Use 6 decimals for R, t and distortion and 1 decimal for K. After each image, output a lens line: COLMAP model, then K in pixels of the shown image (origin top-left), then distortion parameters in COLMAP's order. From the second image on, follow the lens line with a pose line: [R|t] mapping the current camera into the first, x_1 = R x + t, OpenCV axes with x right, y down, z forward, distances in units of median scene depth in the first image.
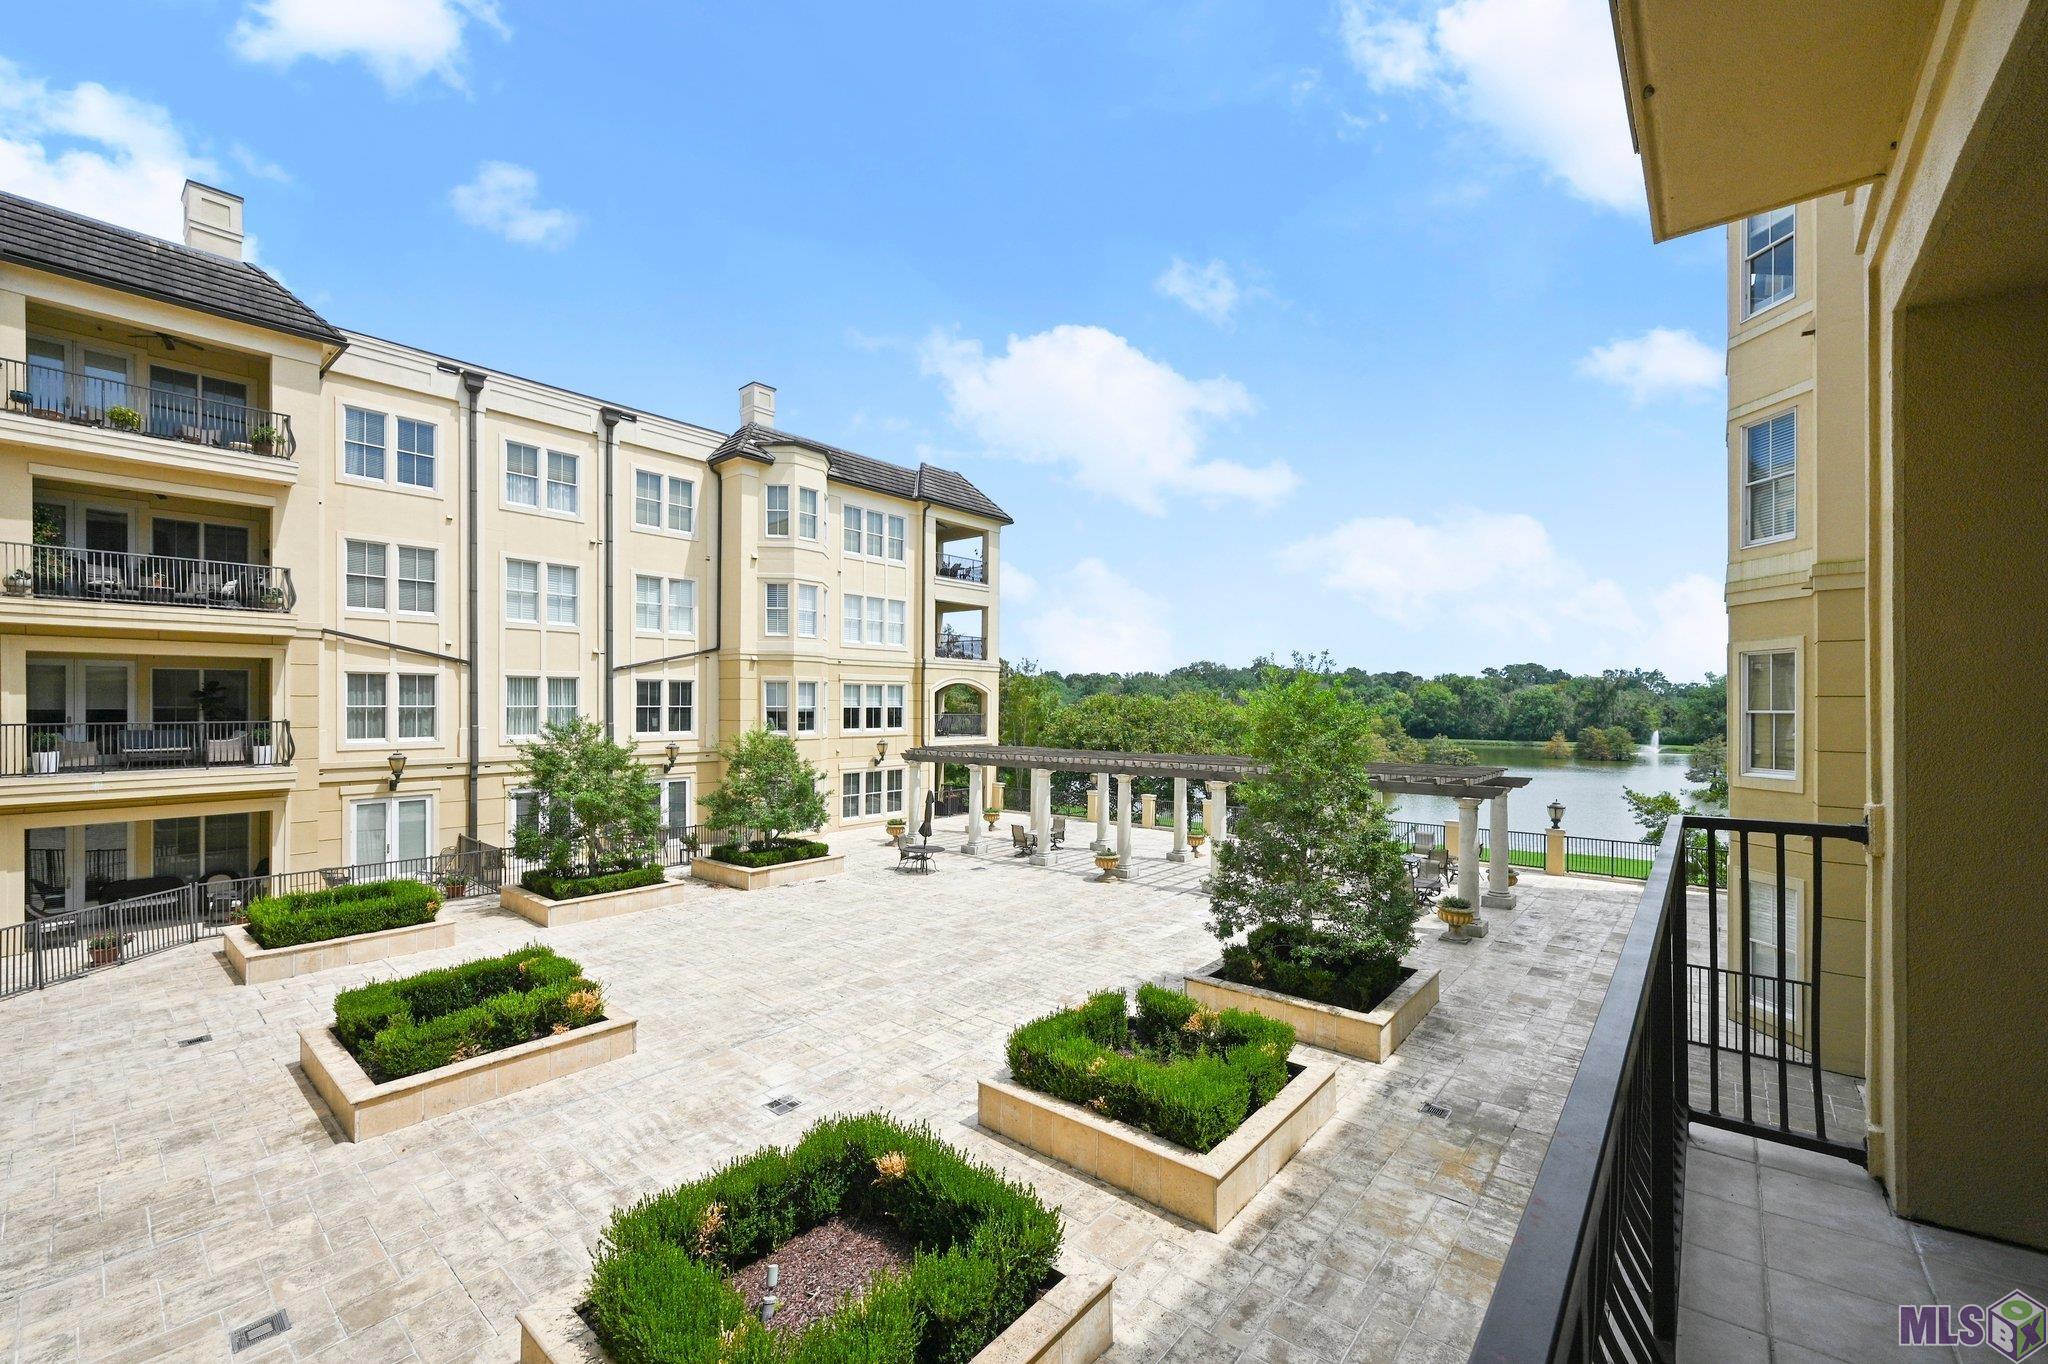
lens RADIAL K [[831.2, 0, 1032.6], [0, 831.2, 695.6], [0, 0, 1]] dist [0.002285, 0.000212]
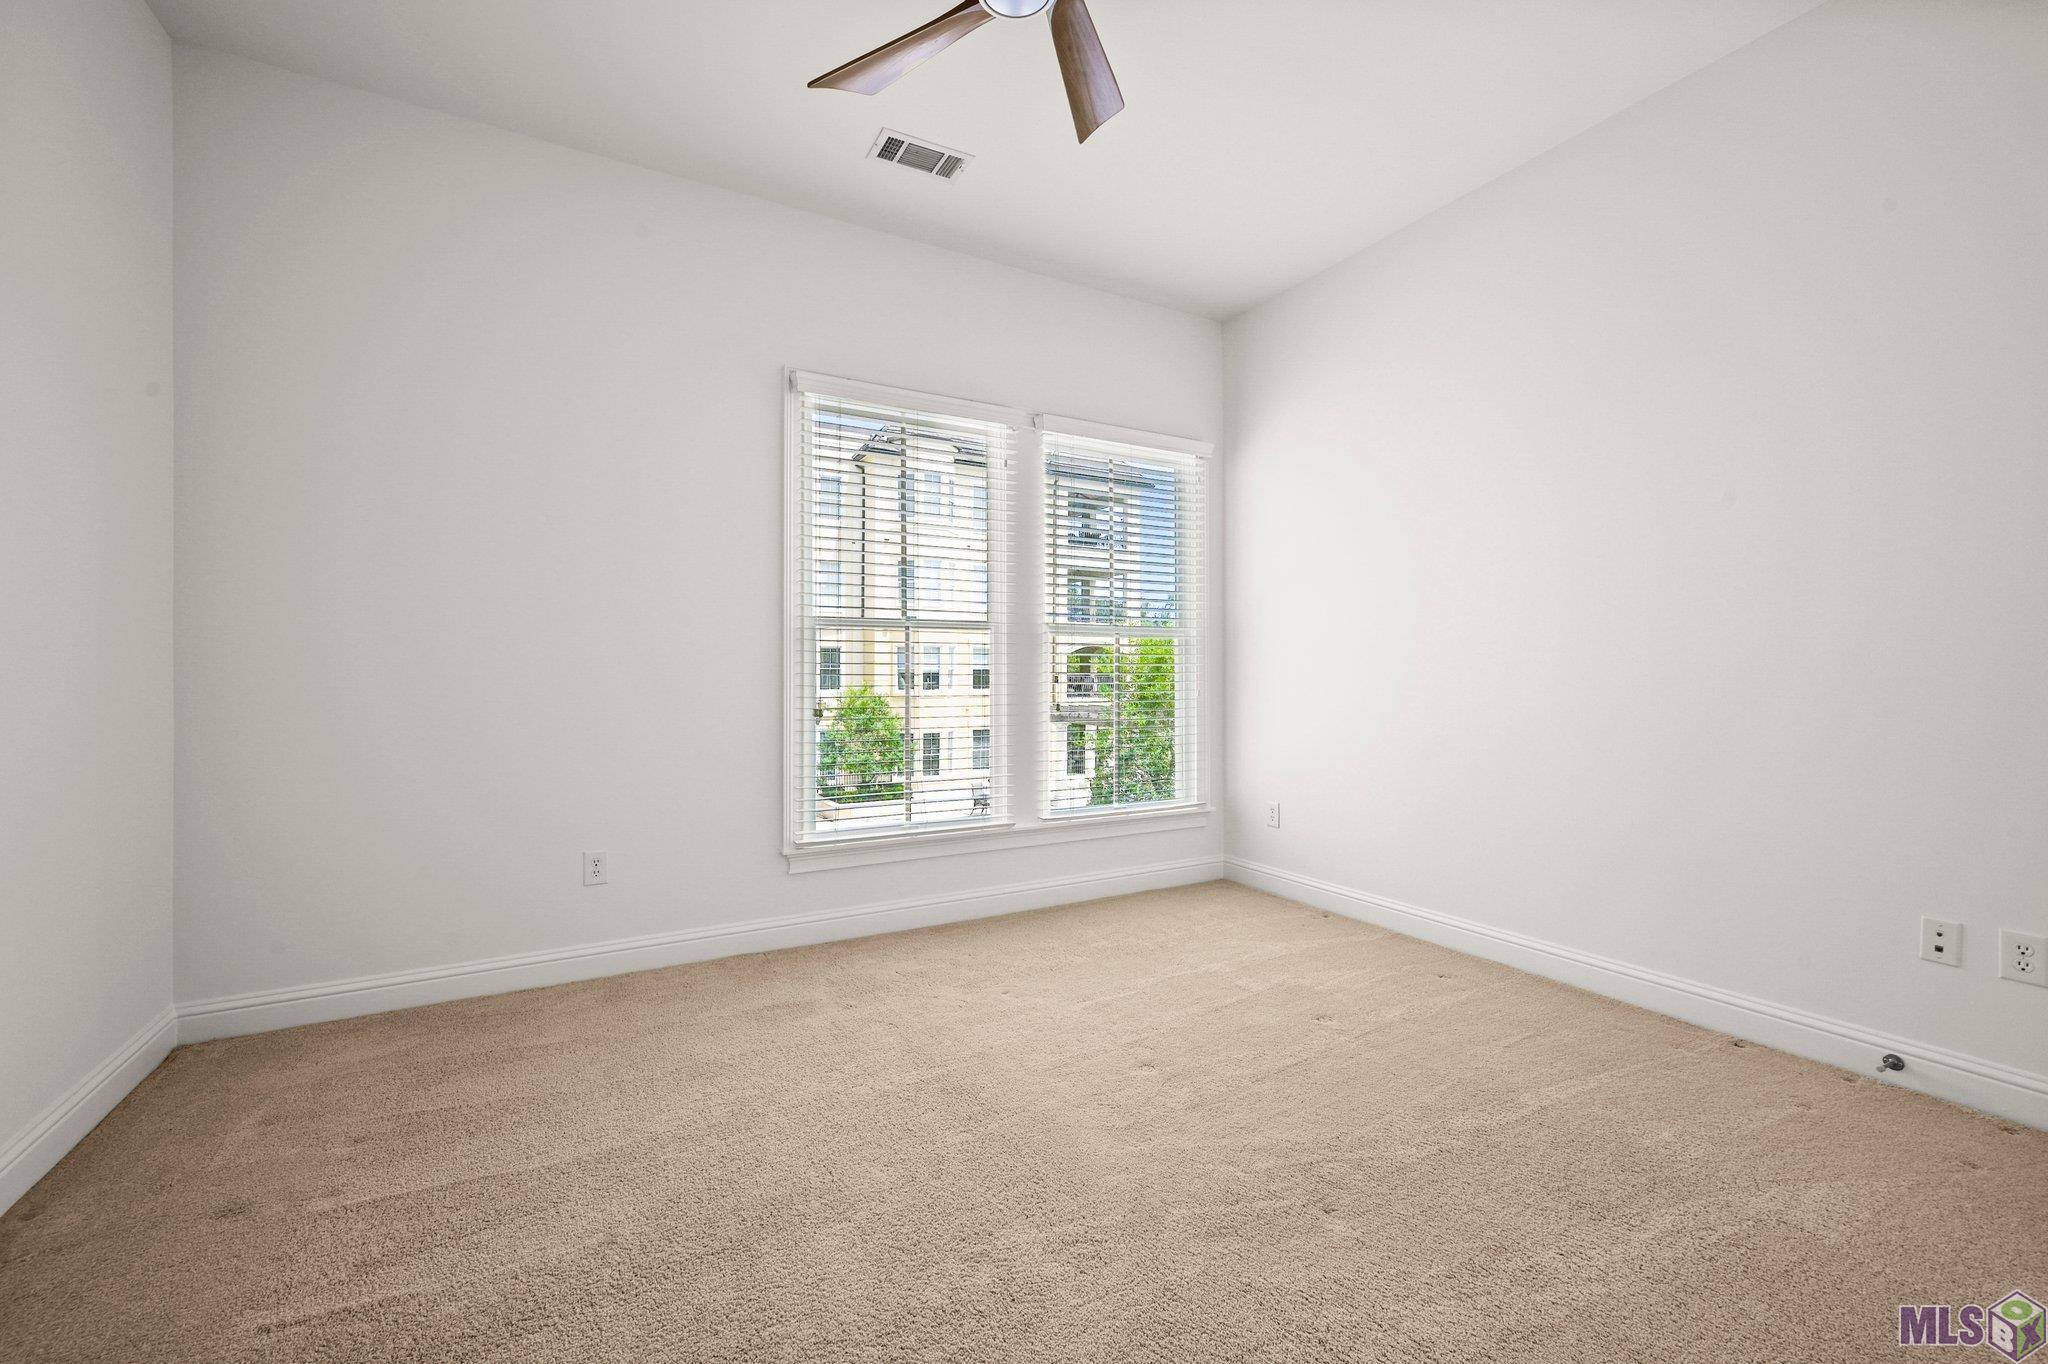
lens RADIAL K [[831.2, 0, 1032.6], [0, 831.2, 695.6], [0, 0, 1]] dist [0.002285, 0.000212]
pose [[0.930768, 0.017276, -0.365203, 0.343373], [-0.002148, 0.999124, 0.041790, 0.002919], [0.365605, -0.038112, 0.929990, 0.001470]]
